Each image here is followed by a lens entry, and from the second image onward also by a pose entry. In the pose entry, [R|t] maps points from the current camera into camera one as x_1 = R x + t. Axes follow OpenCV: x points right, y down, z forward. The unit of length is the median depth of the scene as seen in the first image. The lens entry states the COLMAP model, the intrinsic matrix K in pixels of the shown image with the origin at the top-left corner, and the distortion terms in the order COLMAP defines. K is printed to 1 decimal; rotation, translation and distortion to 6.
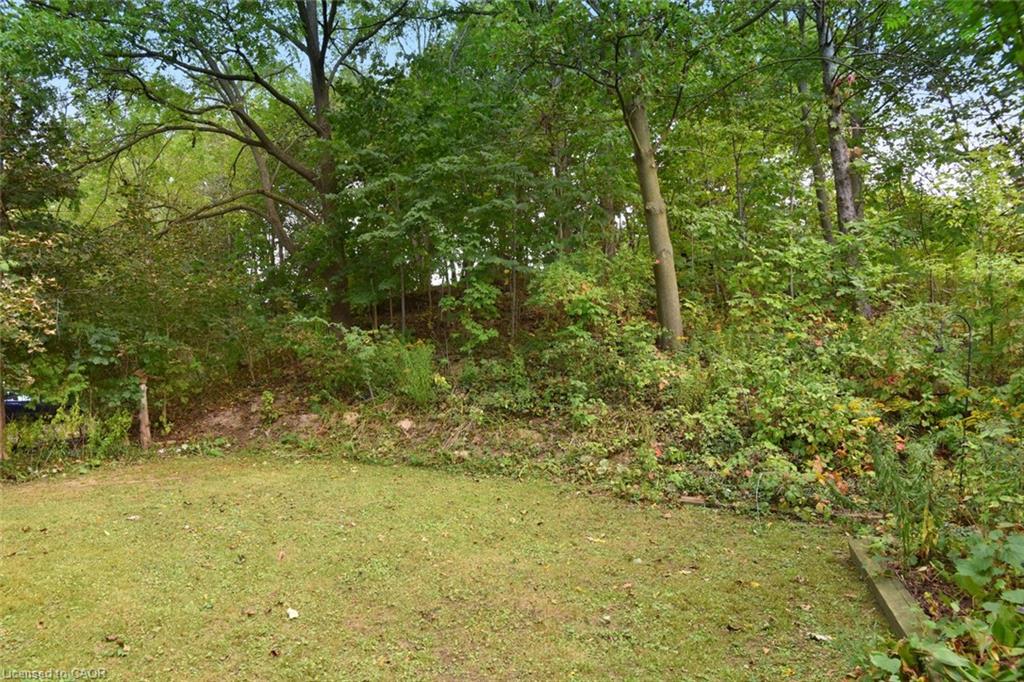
lens RADIAL K [[480.2, 0, 482.3], [0, 480.2, 390.1], [0, 0, 1]] dist [-0.043150, -0.003070]
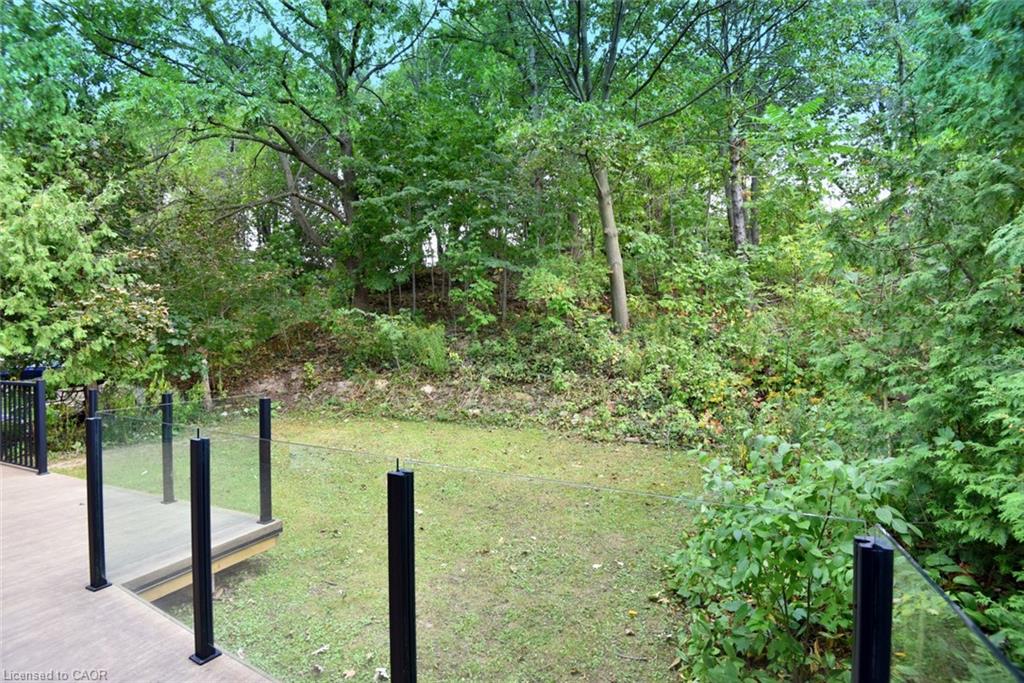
lens RADIAL K [[480.2, 0, 513.4], [0, 480.2, 339.9], [0, 0, 1]] dist [-0.043150, -0.003070]
pose [[0.988523, -0.004533, 0.151000, -0.134558], [0.002226, 0.999878, 0.015441, -0.090061], [-0.151051, -0.014928, 0.988413, -0.362634]]
